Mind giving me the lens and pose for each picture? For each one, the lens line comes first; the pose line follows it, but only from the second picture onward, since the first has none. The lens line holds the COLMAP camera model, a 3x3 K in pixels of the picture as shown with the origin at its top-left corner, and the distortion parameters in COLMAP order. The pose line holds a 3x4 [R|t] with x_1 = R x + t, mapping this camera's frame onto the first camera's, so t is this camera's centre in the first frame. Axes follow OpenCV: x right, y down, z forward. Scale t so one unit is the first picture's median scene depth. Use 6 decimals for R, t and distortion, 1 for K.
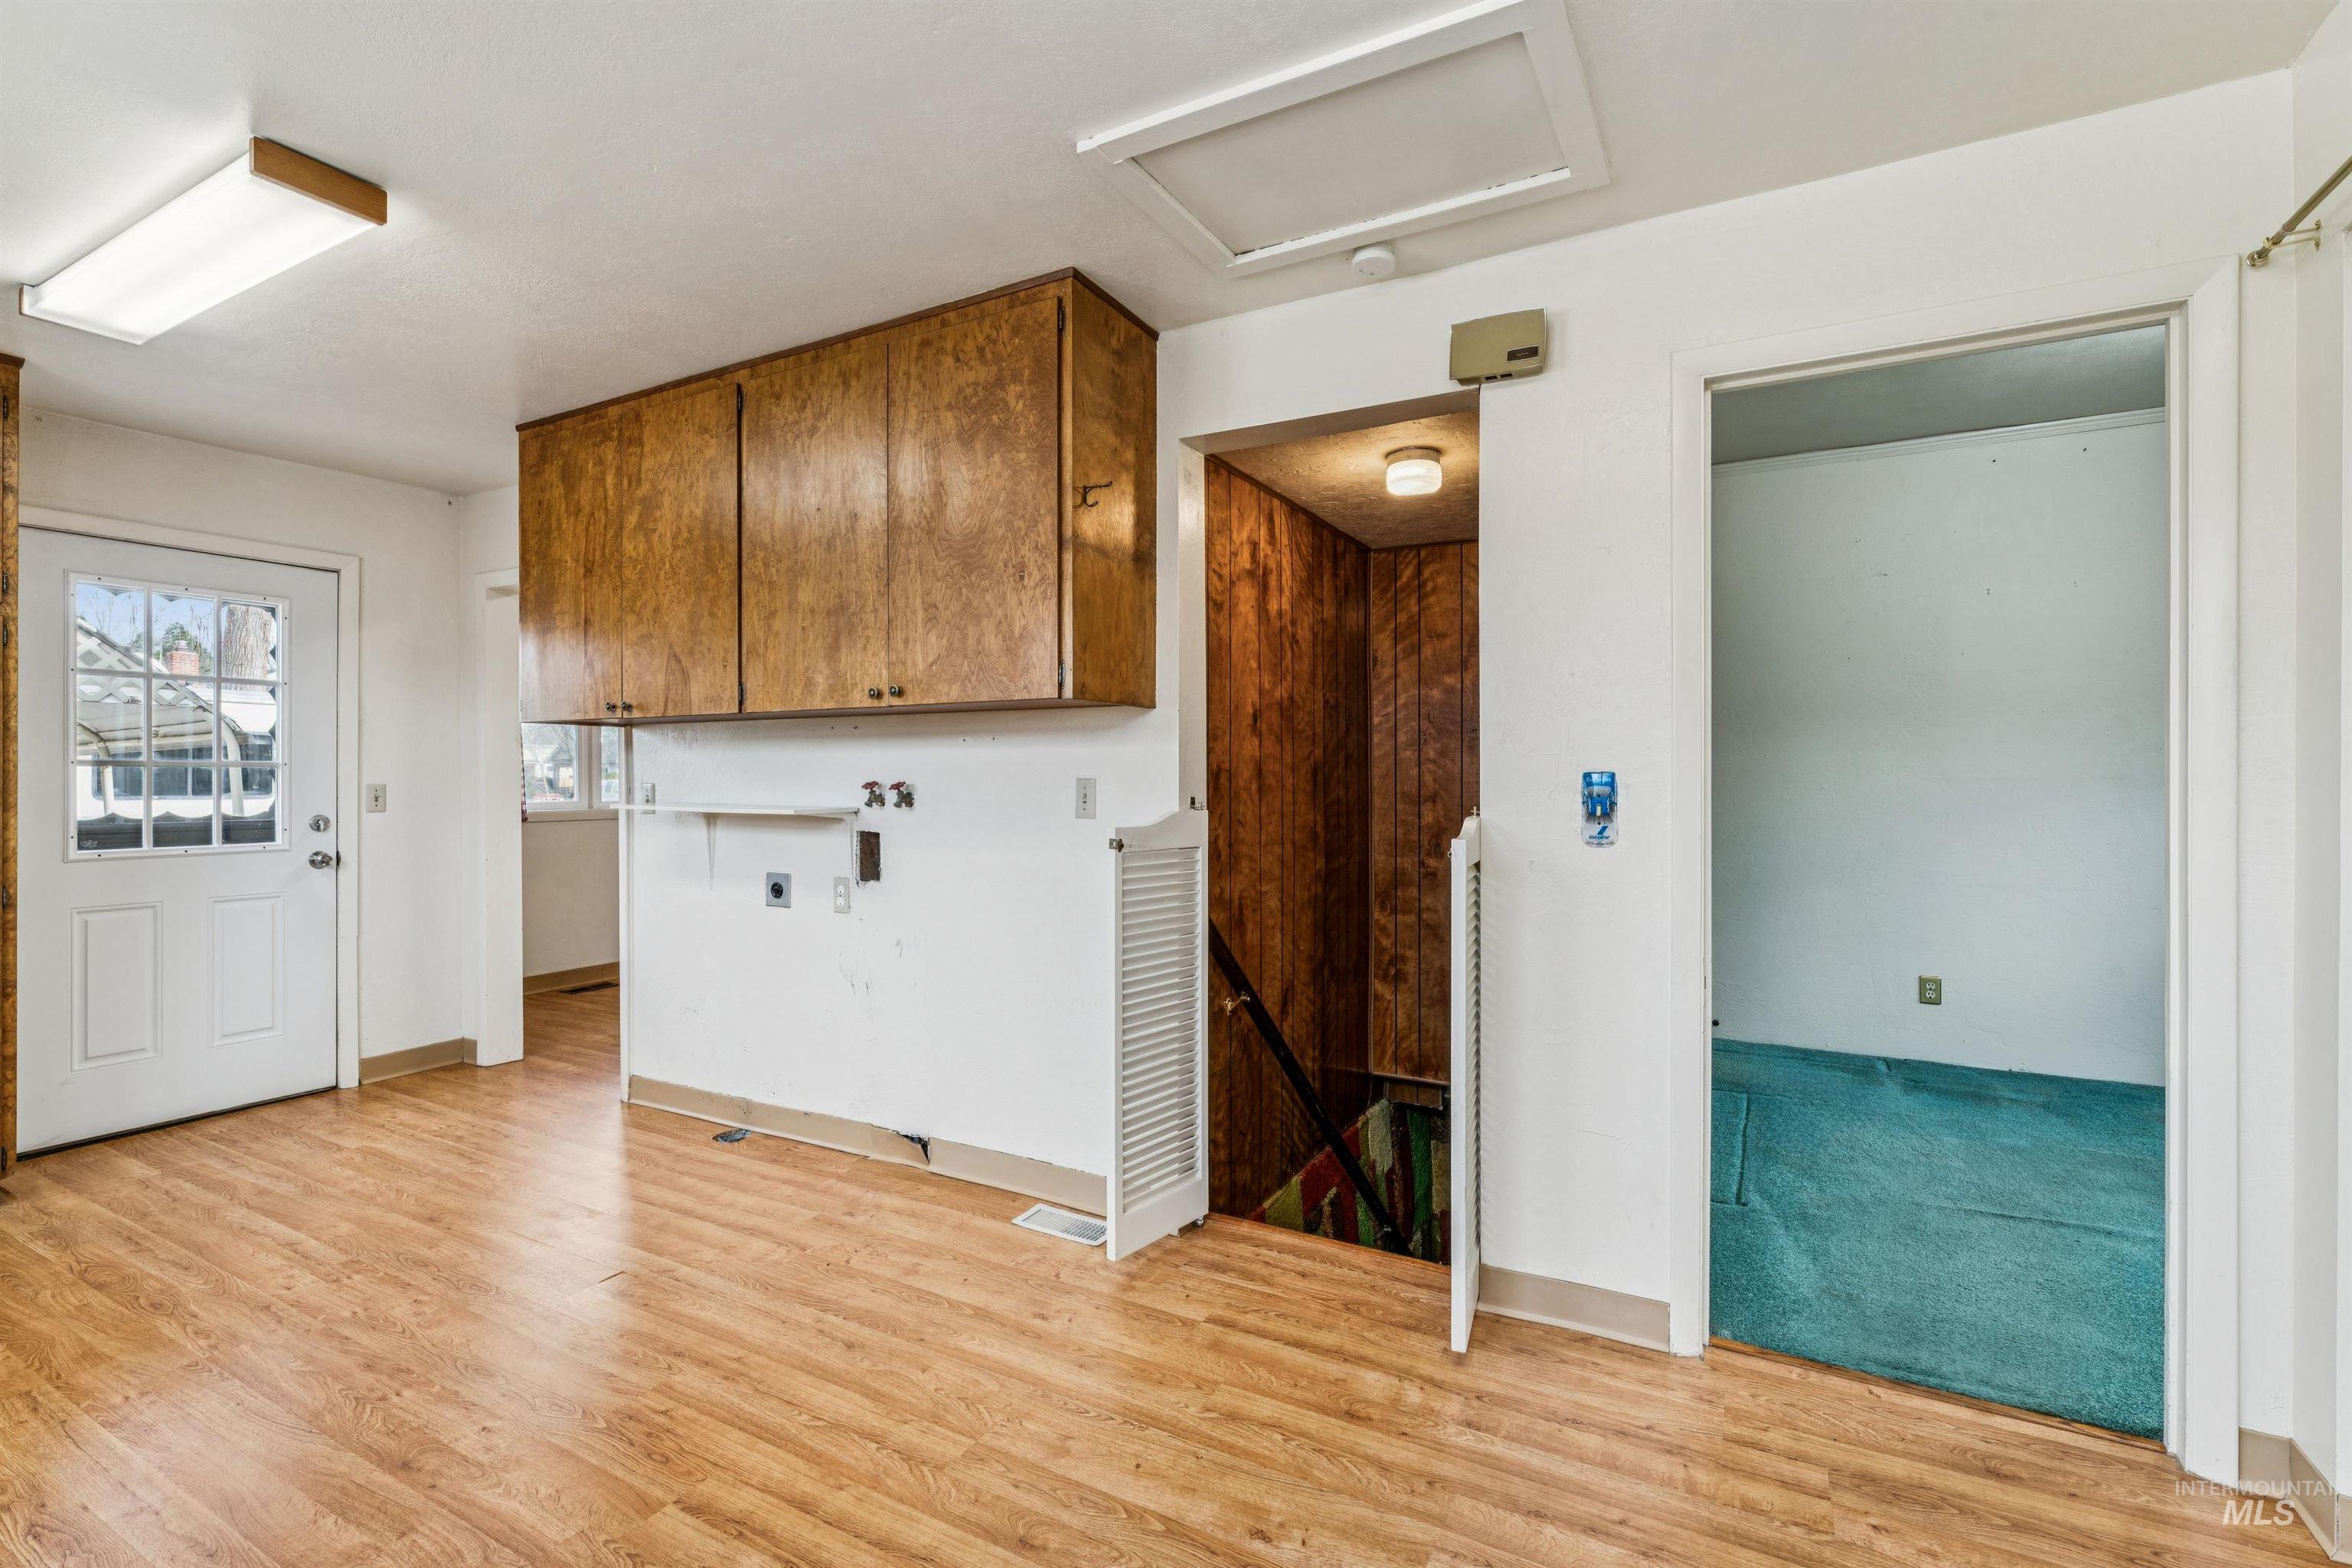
lens RADIAL K [[1043.2, 0, 1179.5], [0, 1043.2, 778.8], [0, 0, 1]] dist [-0.001958, 0.000073]
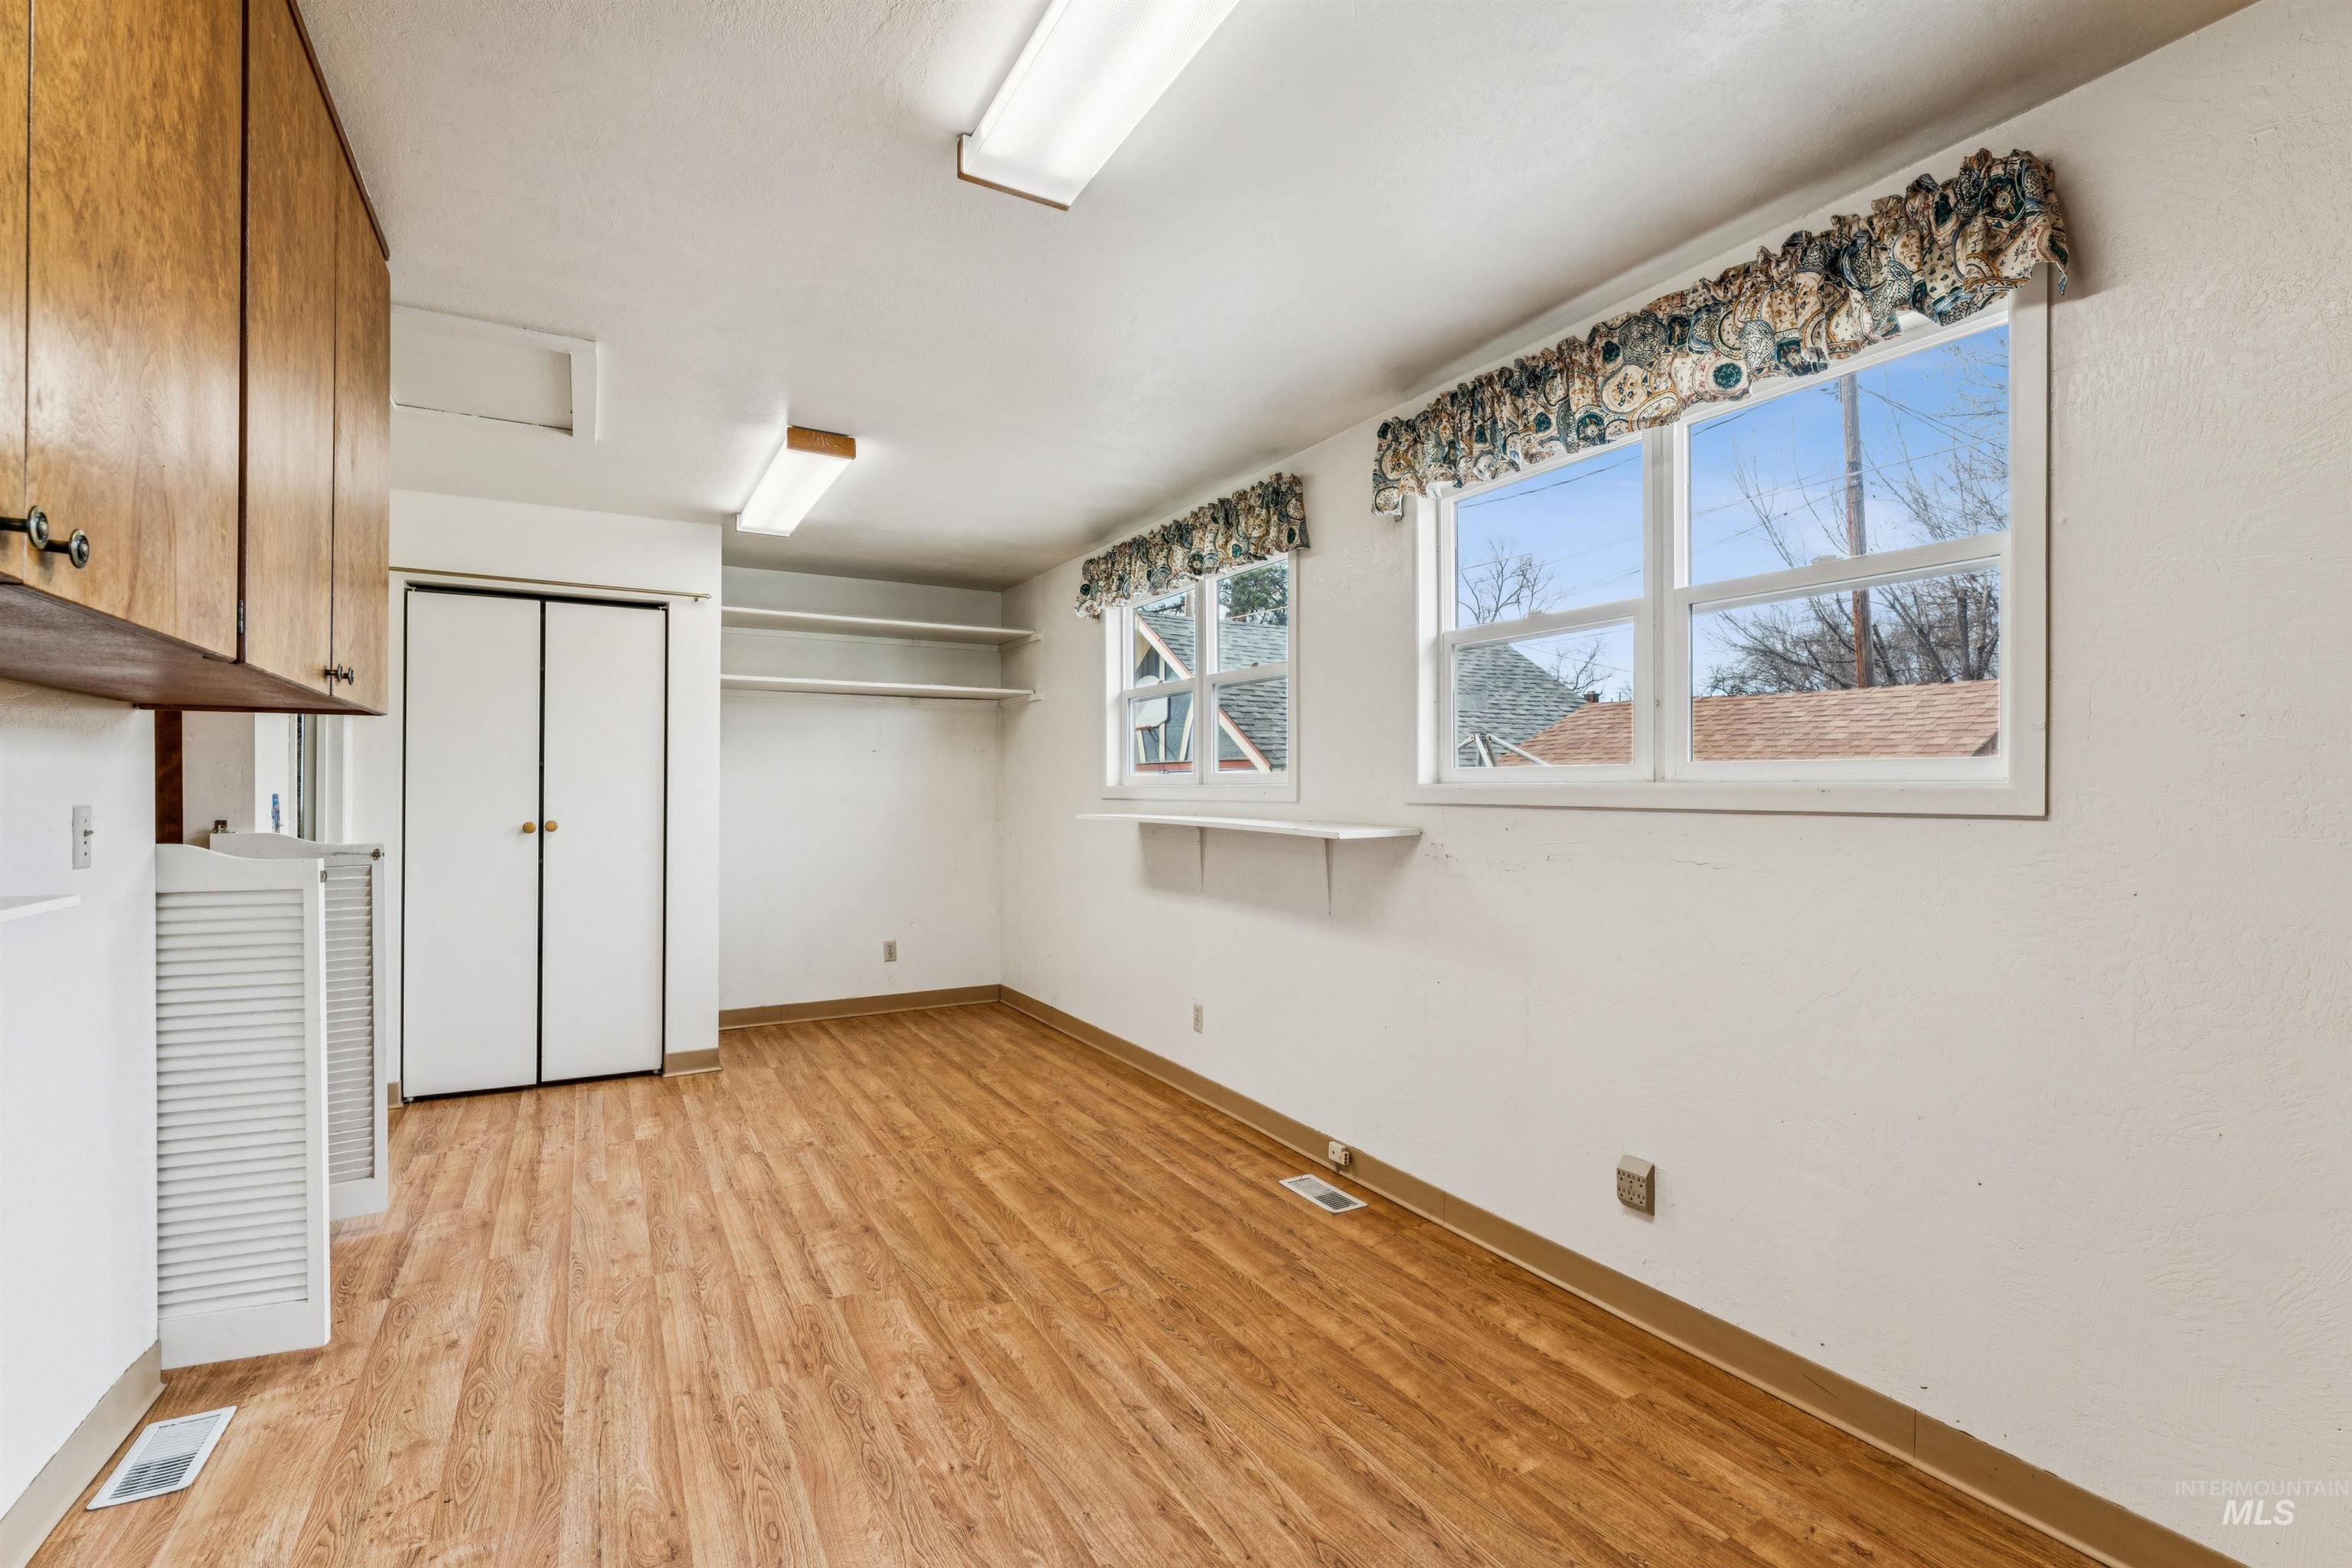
lens RADIAL K [[1043.2, 0, 1179.5], [0, 1043.2, 778.8], [0, 0, 1]] dist [-0.001958, 0.000073]
pose [[-0.851492, 0.004926, 0.524345, -1.031494], [0.000954, 0.999969, -0.007846, -0.011196], [-0.524368, -0.006181, -0.851470, 1.231977]]
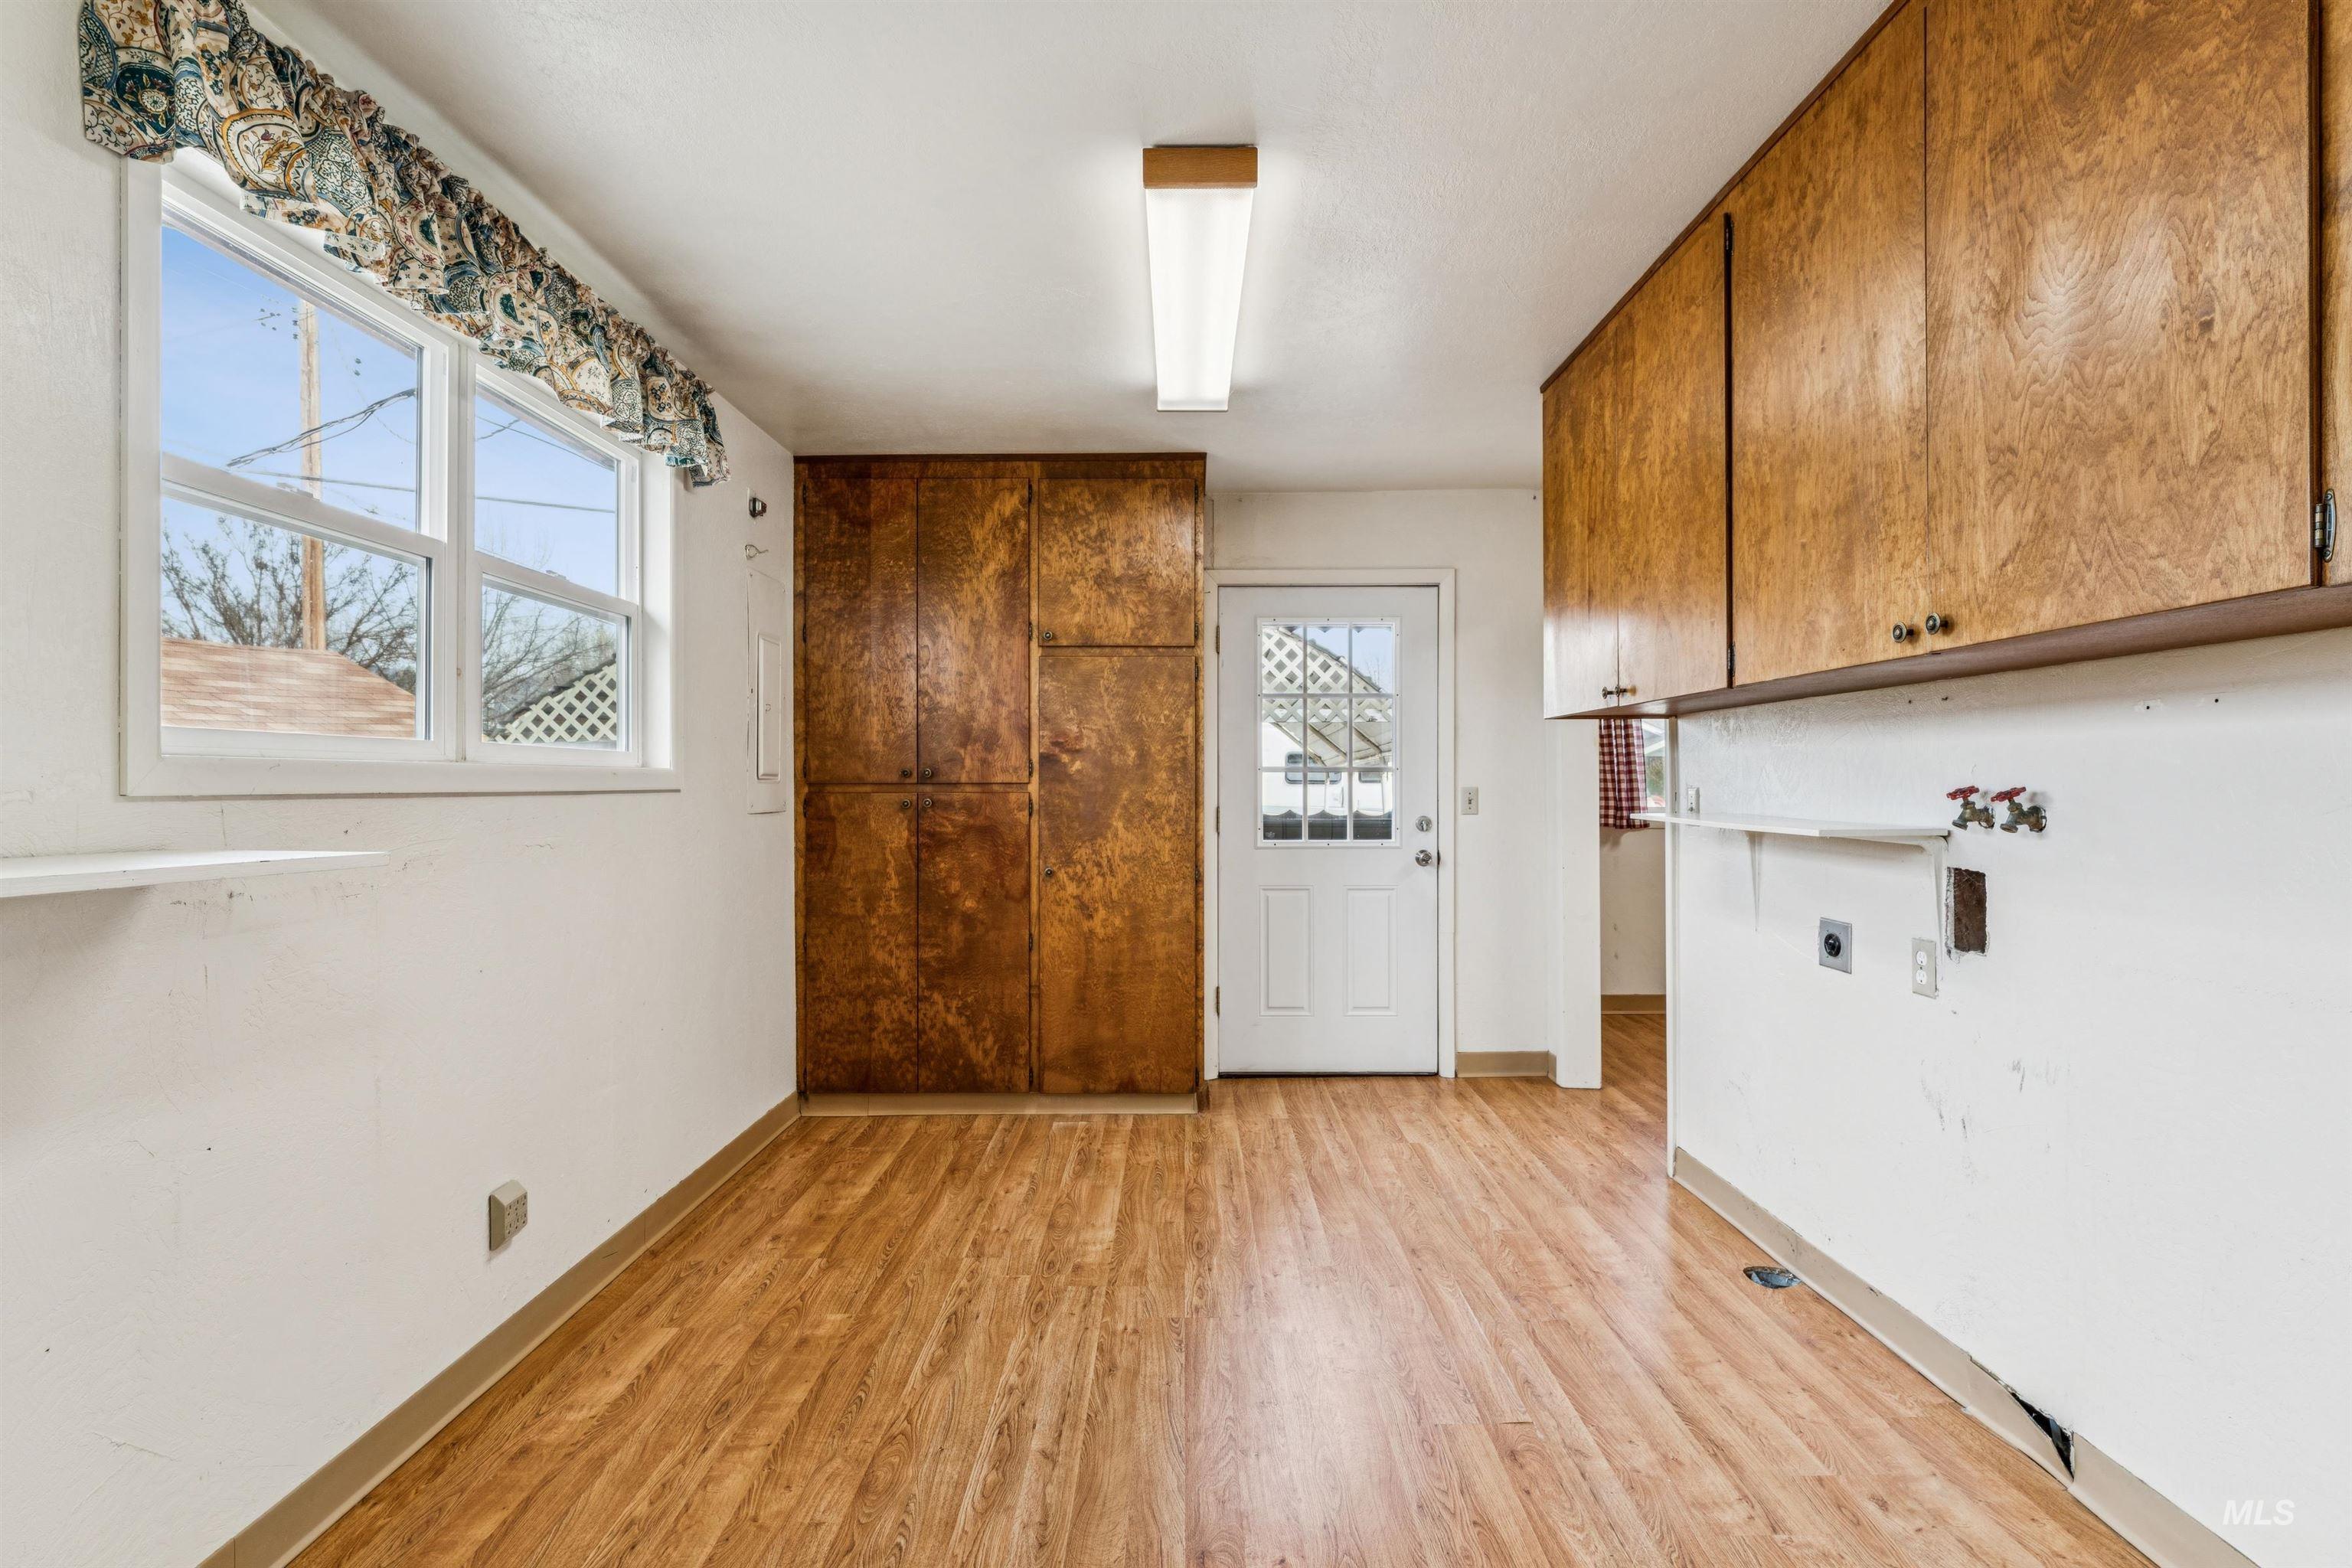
lens RADIAL K [[1080.0, 0, 1181.6], [0, 1080.0, 785.8], [0, 0, 1]] dist [-0.003763, -0.000155]
pose [[0.480123, 0.002336, -0.877198, 0.035727], [0.001633, 0.999992, 0.003557, -0.000802], [0.877200, -0.003140, 0.480116, 0.355414]]
